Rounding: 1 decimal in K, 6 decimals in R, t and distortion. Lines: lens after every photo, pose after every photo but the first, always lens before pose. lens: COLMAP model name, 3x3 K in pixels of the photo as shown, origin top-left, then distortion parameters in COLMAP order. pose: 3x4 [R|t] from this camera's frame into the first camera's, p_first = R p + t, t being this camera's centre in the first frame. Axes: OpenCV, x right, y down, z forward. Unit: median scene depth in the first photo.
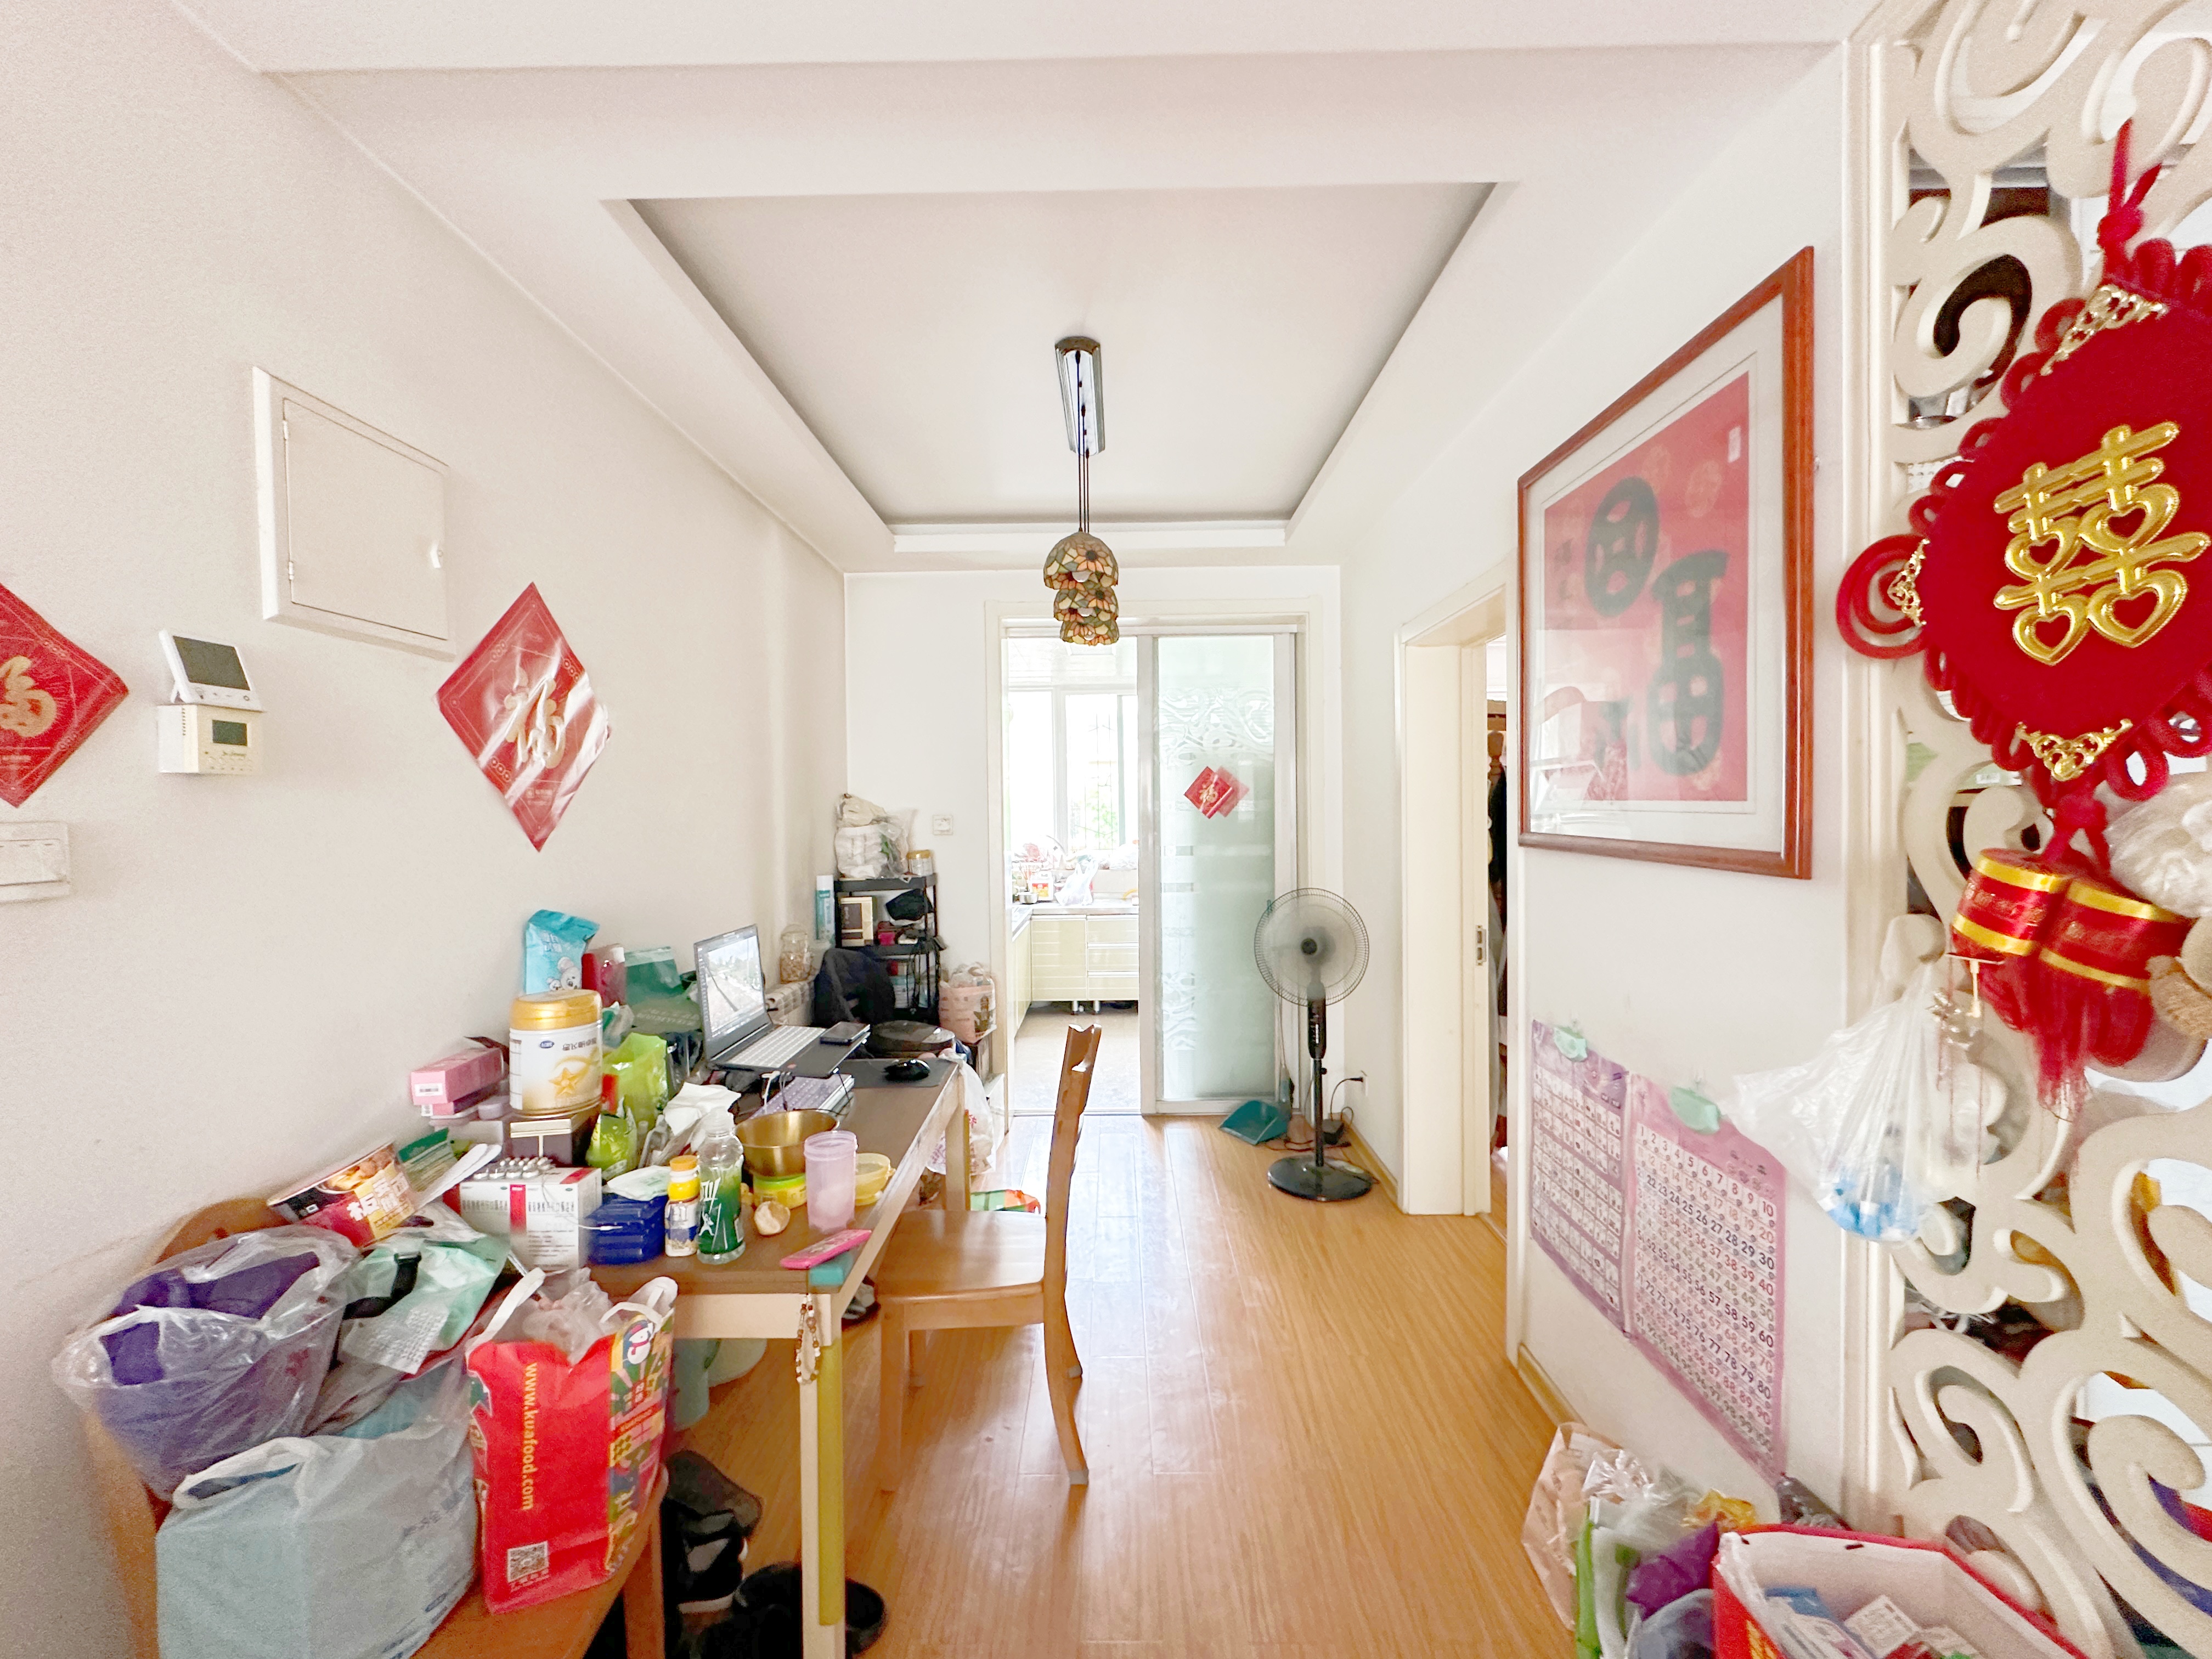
lens RADIAL K [[884.1, 0, 1104.6], [0, 884.1, 824.2], [0, 0, 1]] dist [0.001640, 0.000023]
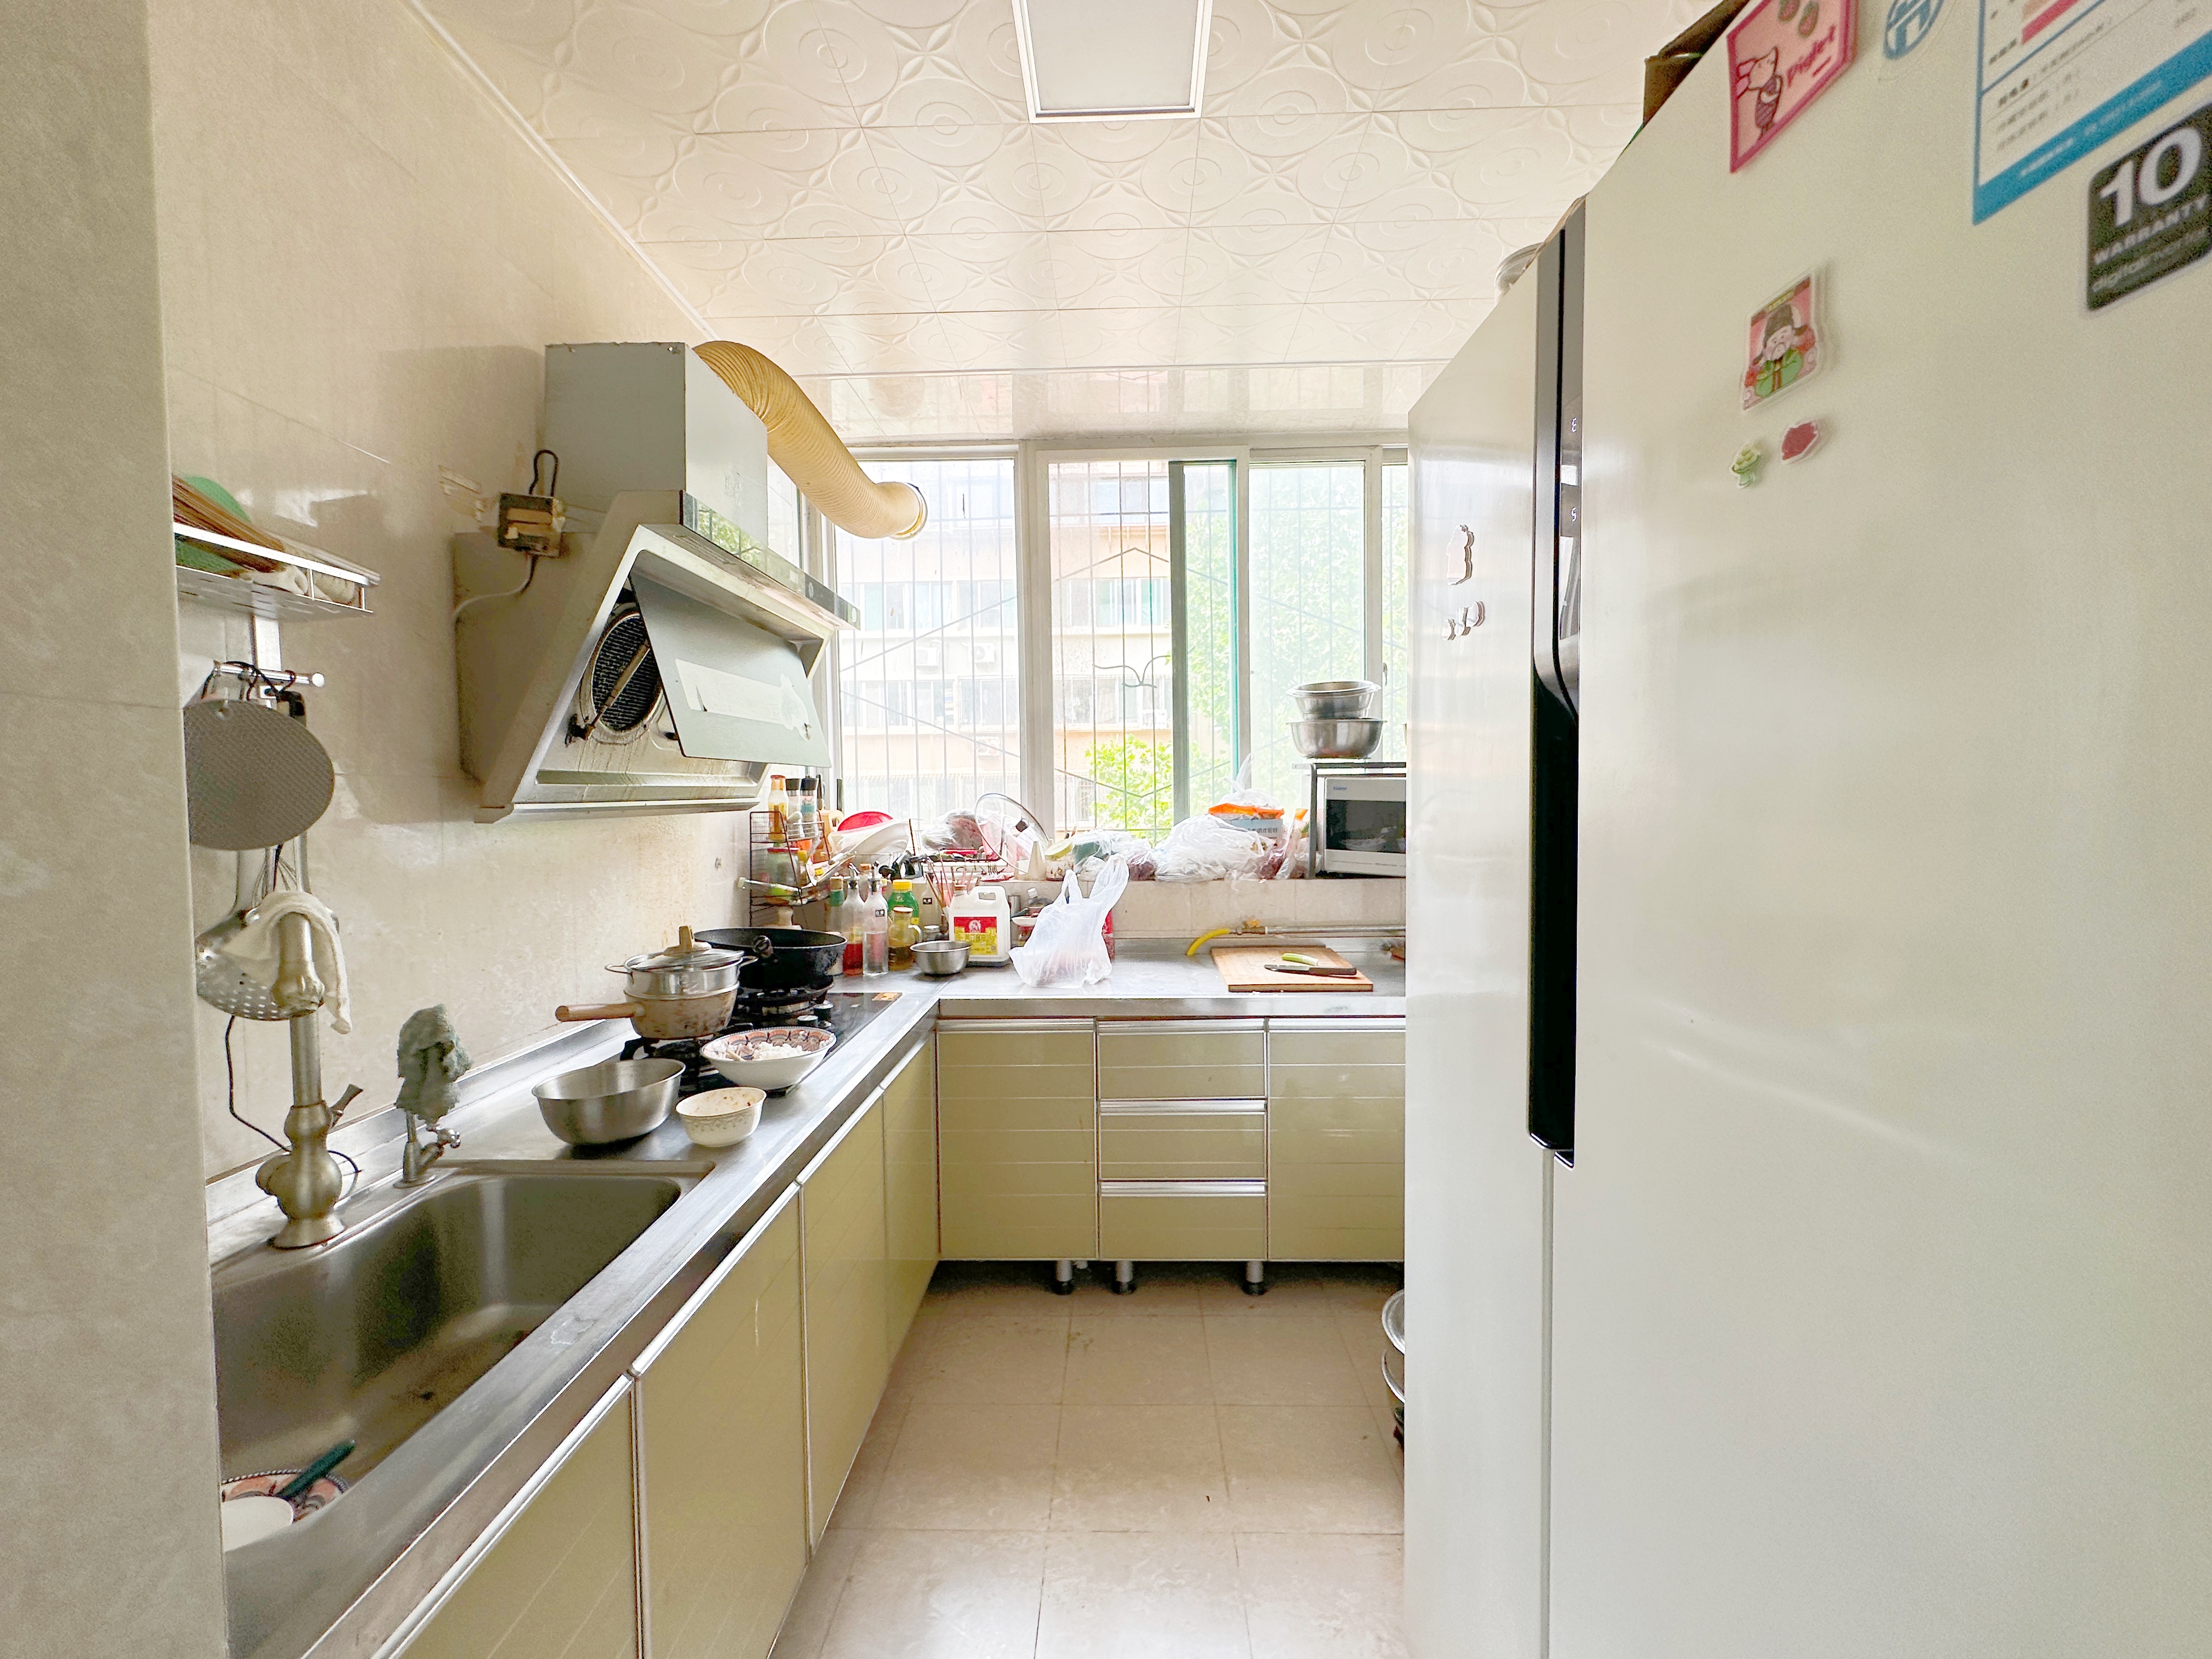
lens RADIAL K [[884.1, 0, 1107.6], [0, 884.1, 829.1], [0, 0, 1]] dist [0.001640, 0.000023]
pose [[0.999494, -0.006773, -0.031063, -0.003148], [0.007617, 0.999603, 0.027132, 0.017966], [0.030867, -0.027355, 0.999149, 0.608462]]
